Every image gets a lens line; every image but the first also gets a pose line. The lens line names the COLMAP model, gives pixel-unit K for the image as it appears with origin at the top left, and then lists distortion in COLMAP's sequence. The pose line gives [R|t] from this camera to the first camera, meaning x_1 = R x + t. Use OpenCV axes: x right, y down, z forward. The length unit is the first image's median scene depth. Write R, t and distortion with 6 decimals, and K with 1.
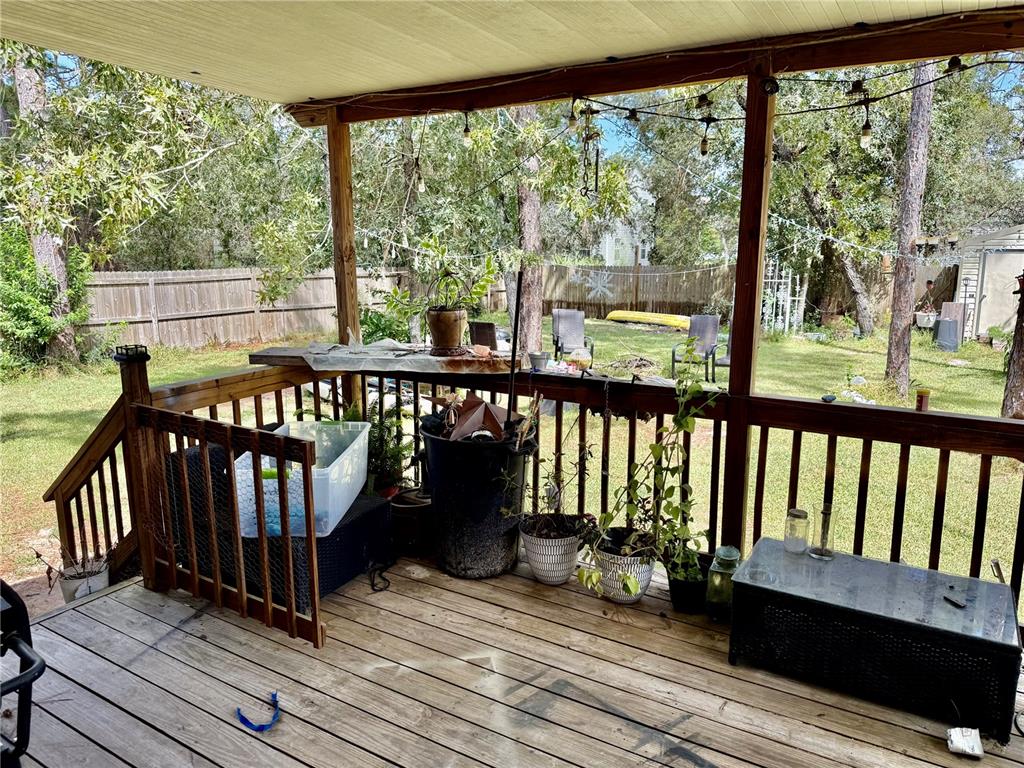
lens RADIAL K [[716.8, 0, 519.1], [0, 716.8, 388.3], [0, 0, 1]] dist [0.044853, -0.066775]
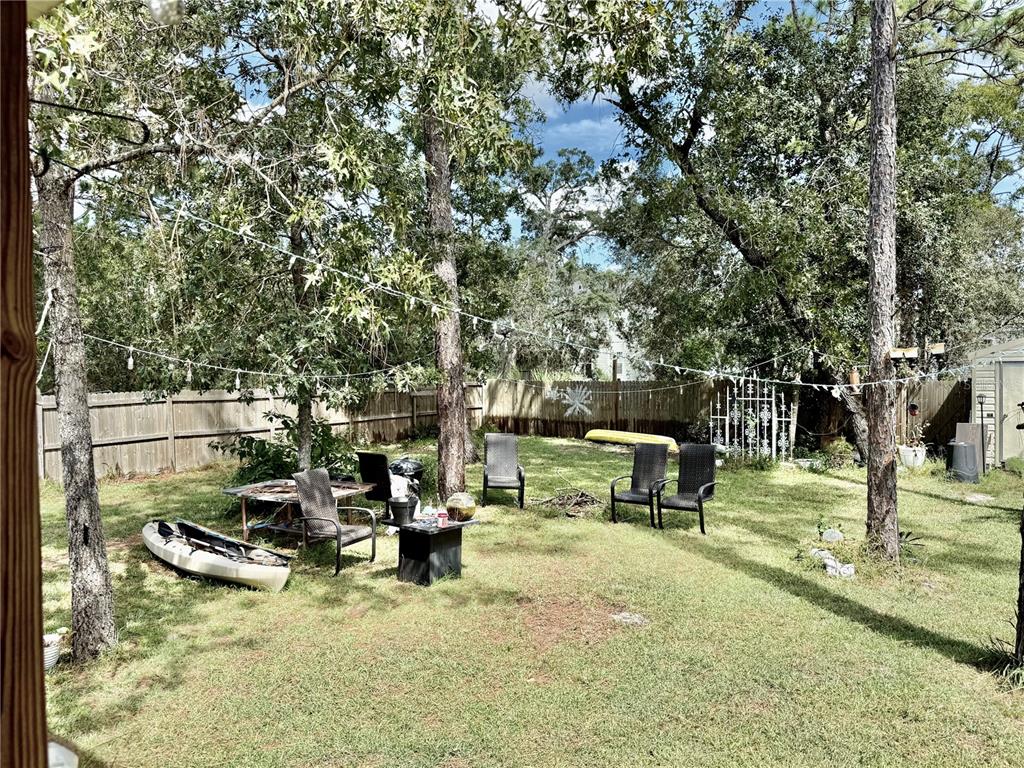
lens RADIAL K [[716.8, 0, 512.8], [0, 716.8, 384.9], [0, 0, 1]] dist [0.044853, -0.066775]
pose [[0.998939, -0.007368, -0.045470, 0.114968], [-0.000011, 0.987086, -0.160189, -0.030121], [0.046063, 0.160020, 0.986038, 0.143627]]
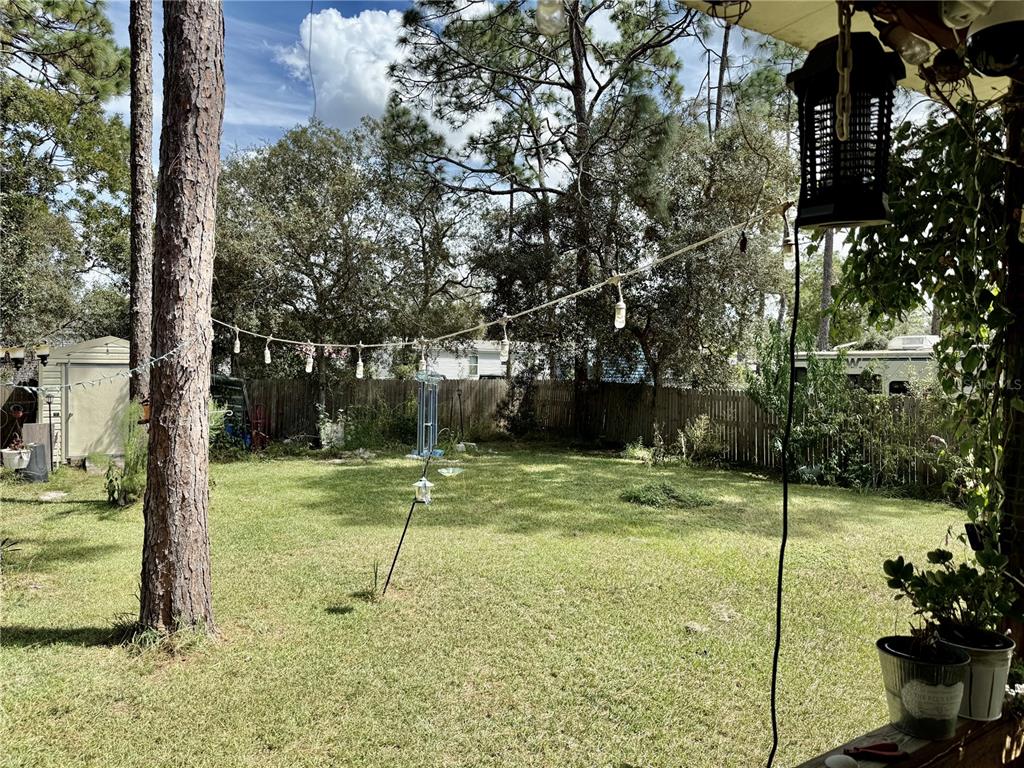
lens RADIAL K [[716.8, 0, 508.2], [0, 716.8, 371.2], [0, 0, 1]] dist [0.044853, -0.066775]
pose [[0.423619, 0.000842, 0.905840, 0.069386], [0.156623, 0.984870, -0.074161, -0.031761], [-0.892198, 0.173291, 0.417077, 0.146205]]
